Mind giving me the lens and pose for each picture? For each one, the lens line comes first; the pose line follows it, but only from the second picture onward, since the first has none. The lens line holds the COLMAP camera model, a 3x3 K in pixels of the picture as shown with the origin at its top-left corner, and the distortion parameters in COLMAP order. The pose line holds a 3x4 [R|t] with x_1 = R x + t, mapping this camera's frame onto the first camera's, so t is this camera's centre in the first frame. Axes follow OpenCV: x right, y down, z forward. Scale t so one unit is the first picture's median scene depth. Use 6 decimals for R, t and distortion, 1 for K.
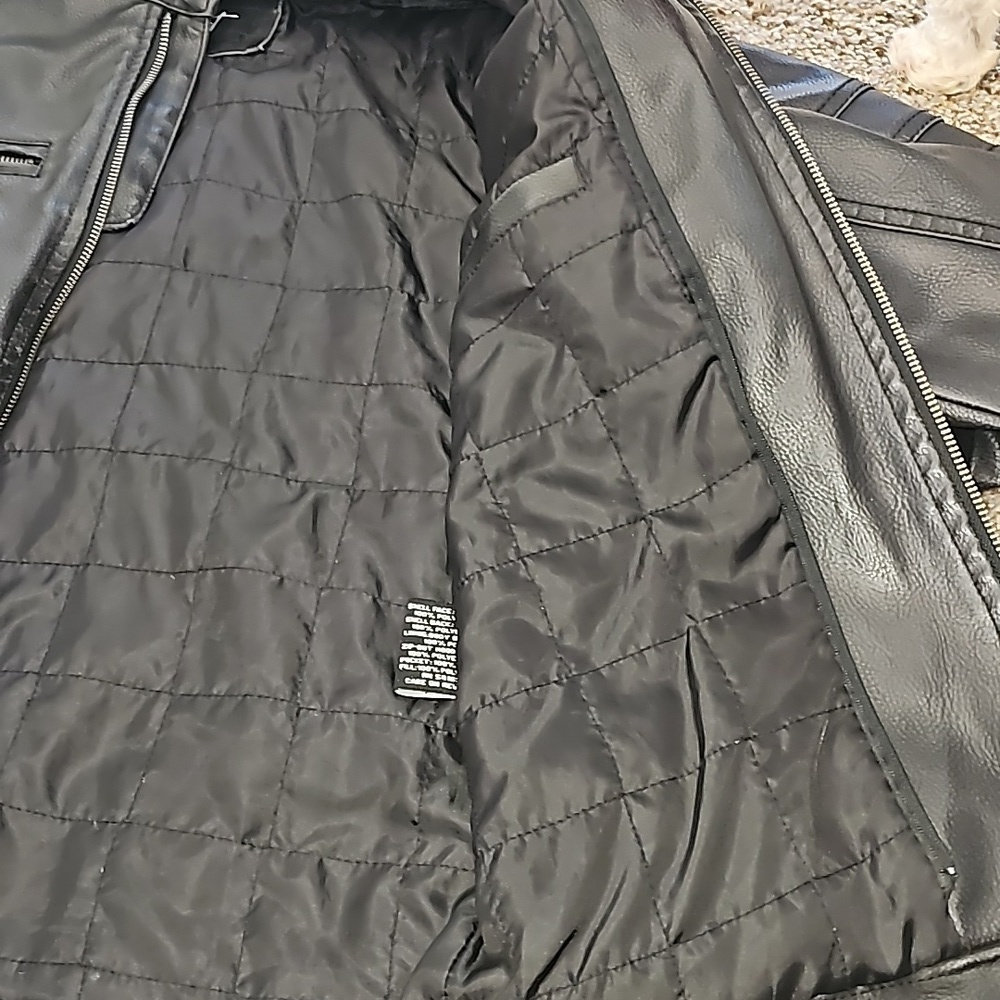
lens RADIAL K [[1264.2, 0, 500.0], [0, 1264.2, 500.0], [0, 0, 1]] dist [0.047629, -0.029994]
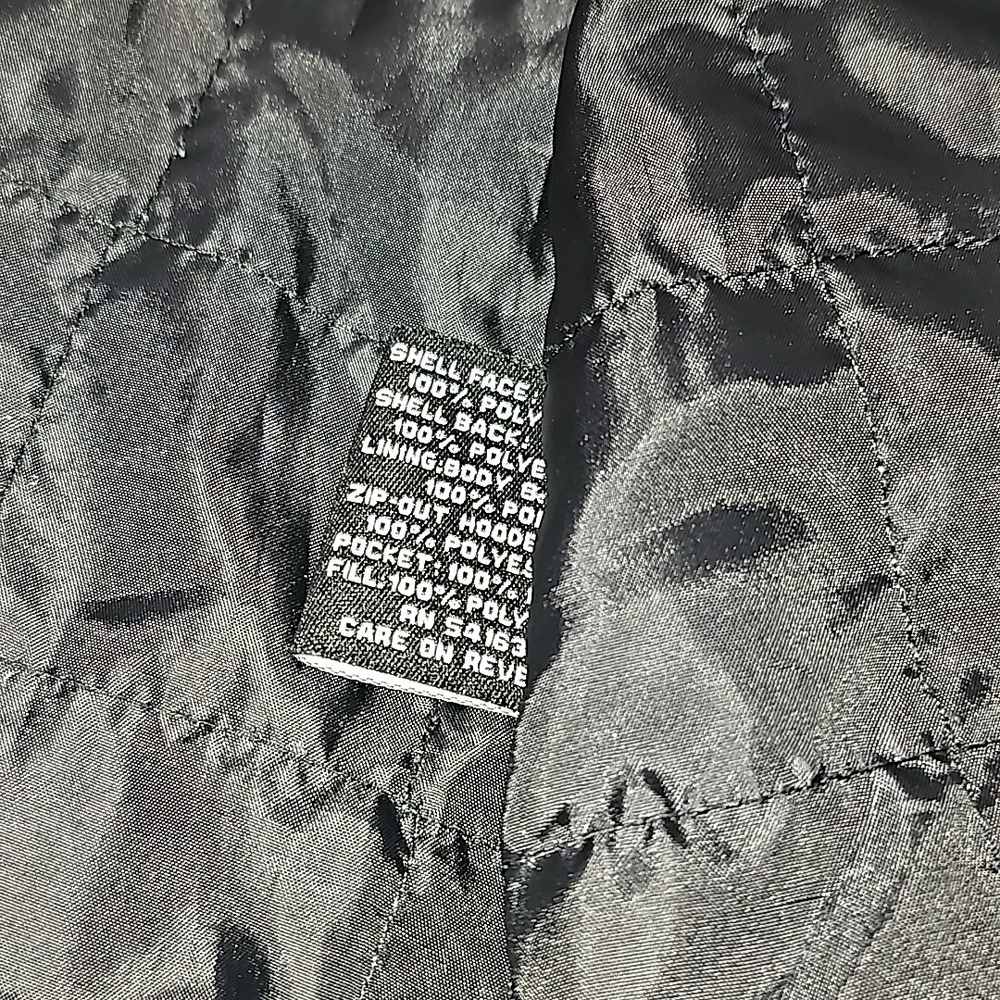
lens RADIAL K [[1264.2, 0, 500.0], [0, 1264.2, 500.0], [0, 0, 1]] dist [0.047629, -0.029994]
pose [[0.981545, 0.180958, 0.061831, -0.060757], [-0.191048, 0.942039, 0.275796, 0.030904], [-0.008340, -0.282519, 0.959226, 0.721647]]
